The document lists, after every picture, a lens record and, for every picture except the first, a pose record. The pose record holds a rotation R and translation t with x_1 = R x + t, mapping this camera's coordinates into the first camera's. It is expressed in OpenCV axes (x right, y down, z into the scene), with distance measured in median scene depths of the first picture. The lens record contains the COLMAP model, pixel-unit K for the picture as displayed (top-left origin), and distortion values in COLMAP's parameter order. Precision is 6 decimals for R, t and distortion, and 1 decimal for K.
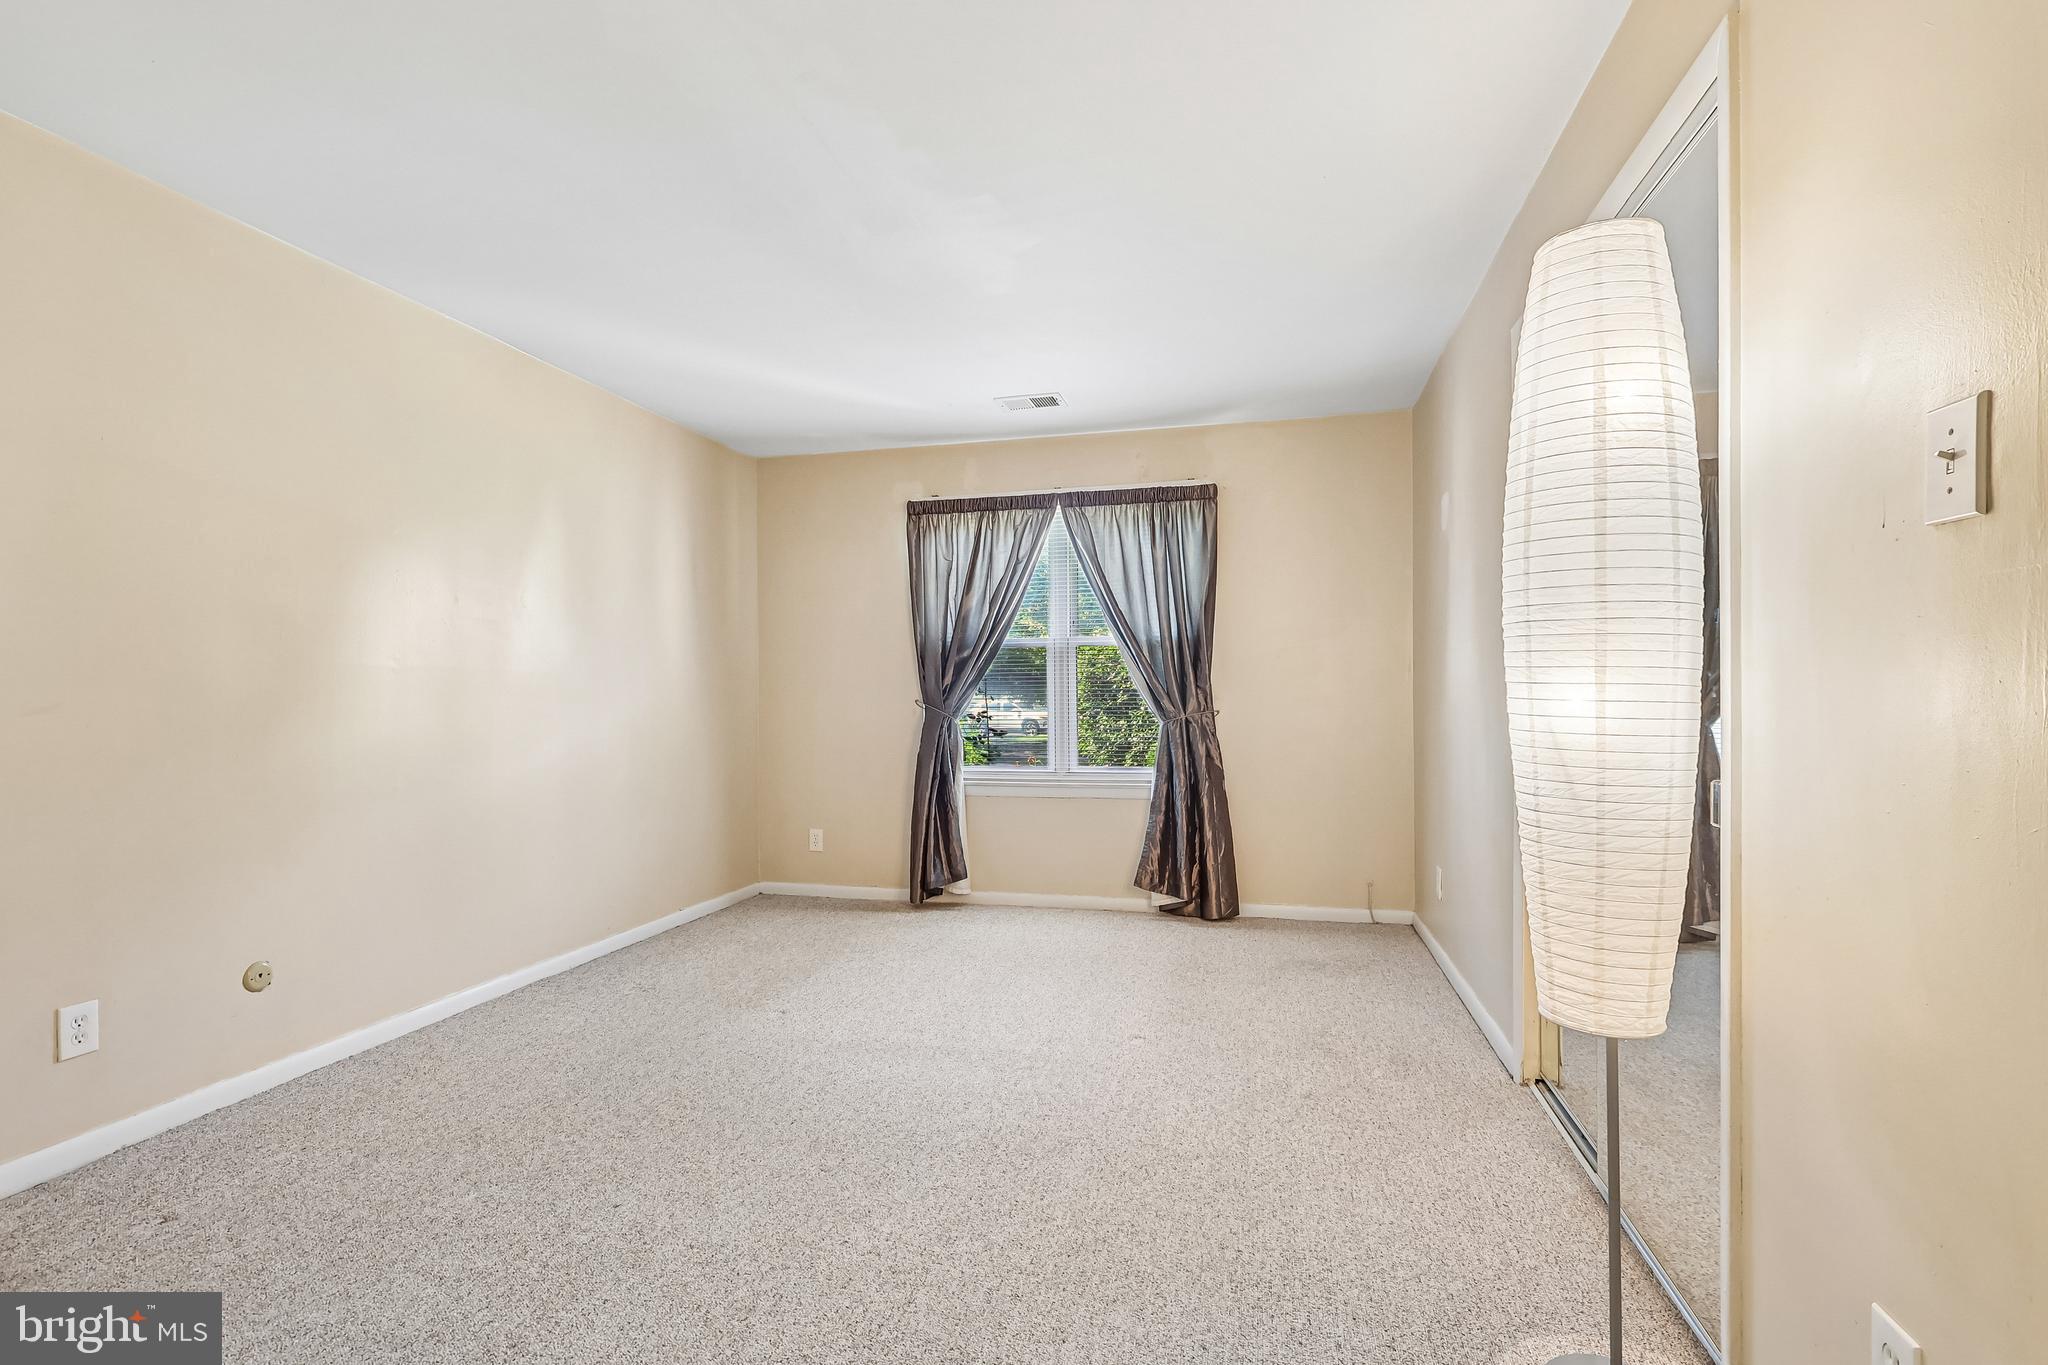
lens RADIAL K [[963.3, 0, 1035.8], [0, 963.3, 706.3], [0, 0, 1]] dist [-0.001283, 0.000186]
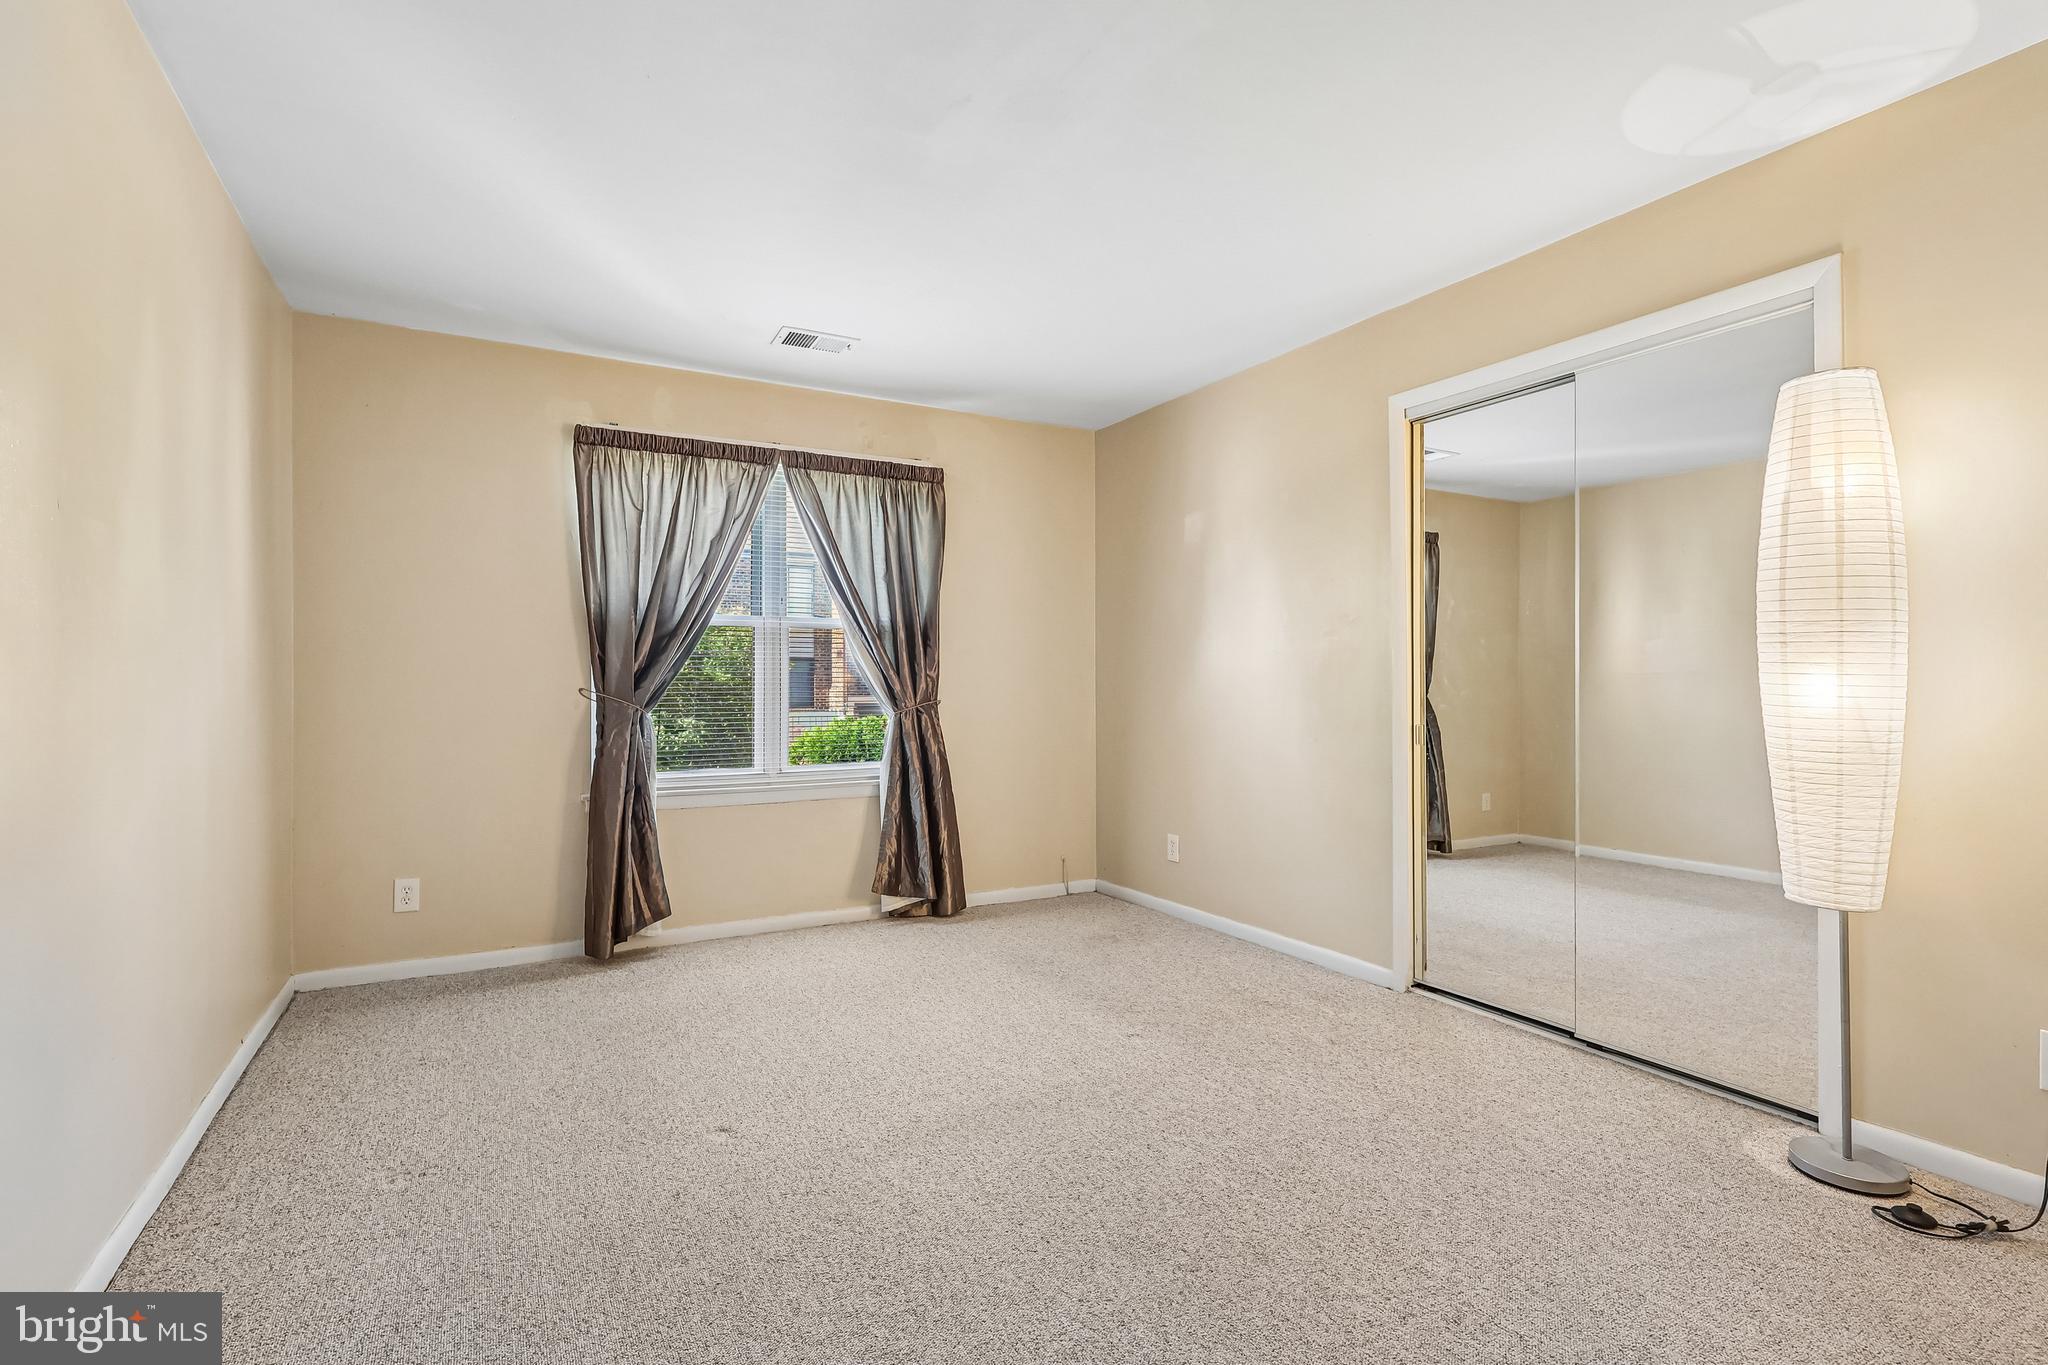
lens RADIAL K [[949.1, 0, 1024.0], [0, 949.1, 682.5], [0, 0, 1]] dist [-0.000898, 0.000231]
pose [[0.734511, 0.007352, 0.678557, -0.399930], [0.004010, 0.999877, -0.015174, 0.001410], [-0.678585, 0.013866, 0.734391, 0.234832]]
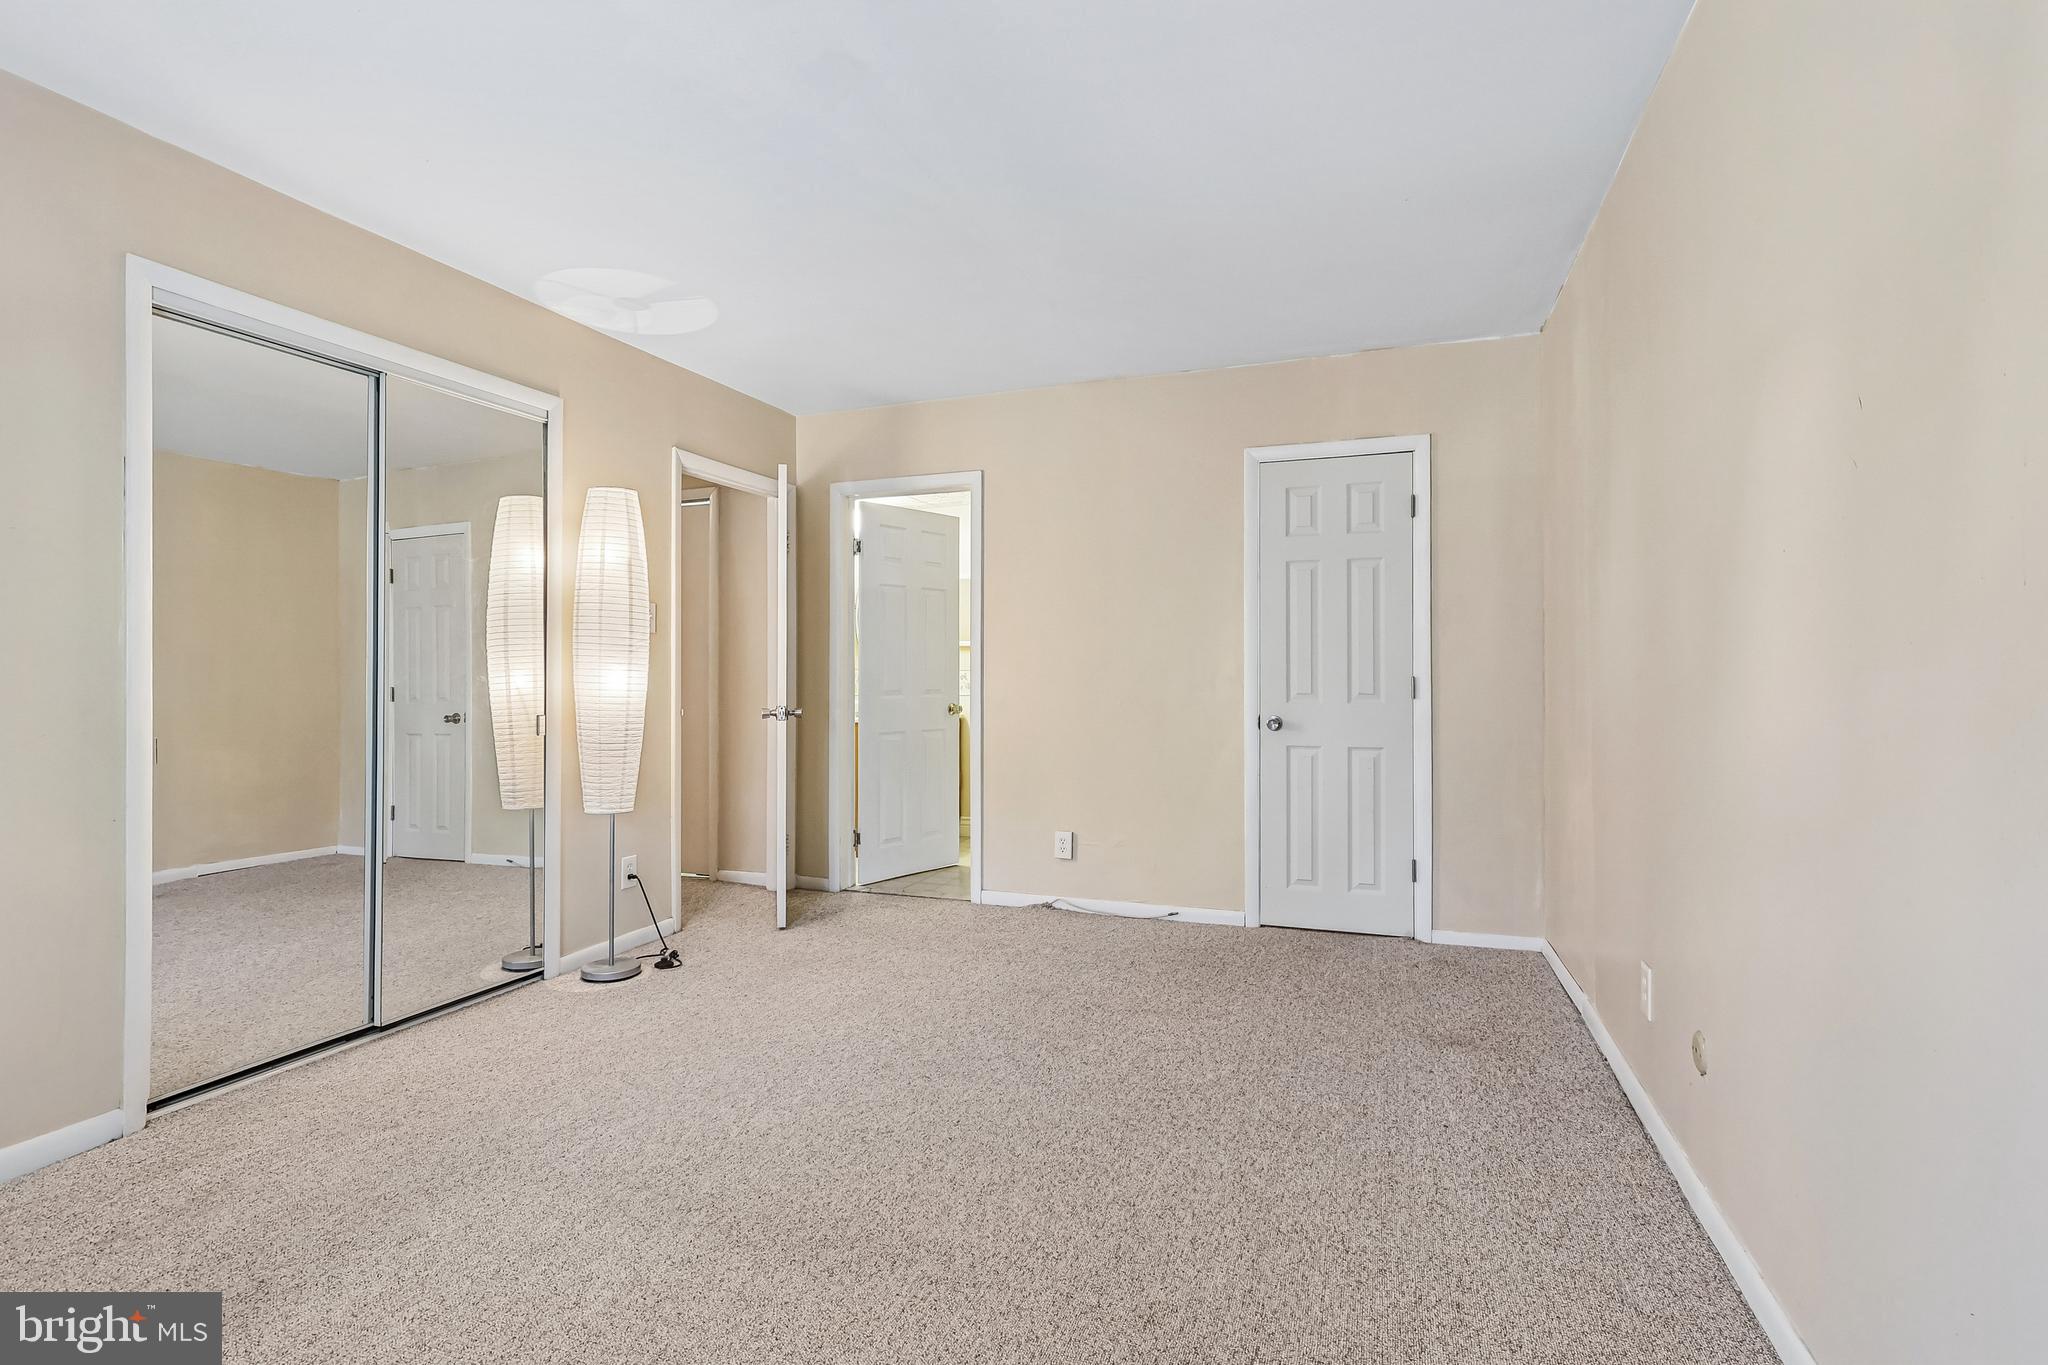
lens RADIAL K [[949.1, 0, 1024.0], [0, 949.1, 682.5], [0, 0, 1]] dist [-0.000898, 0.000231]
pose [[-0.991479, 0.014749, 0.129426, -0.228015], [0.017215, 0.999691, 0.017955, -0.006500], [-0.129121, 0.020030, -0.991427, 0.978123]]
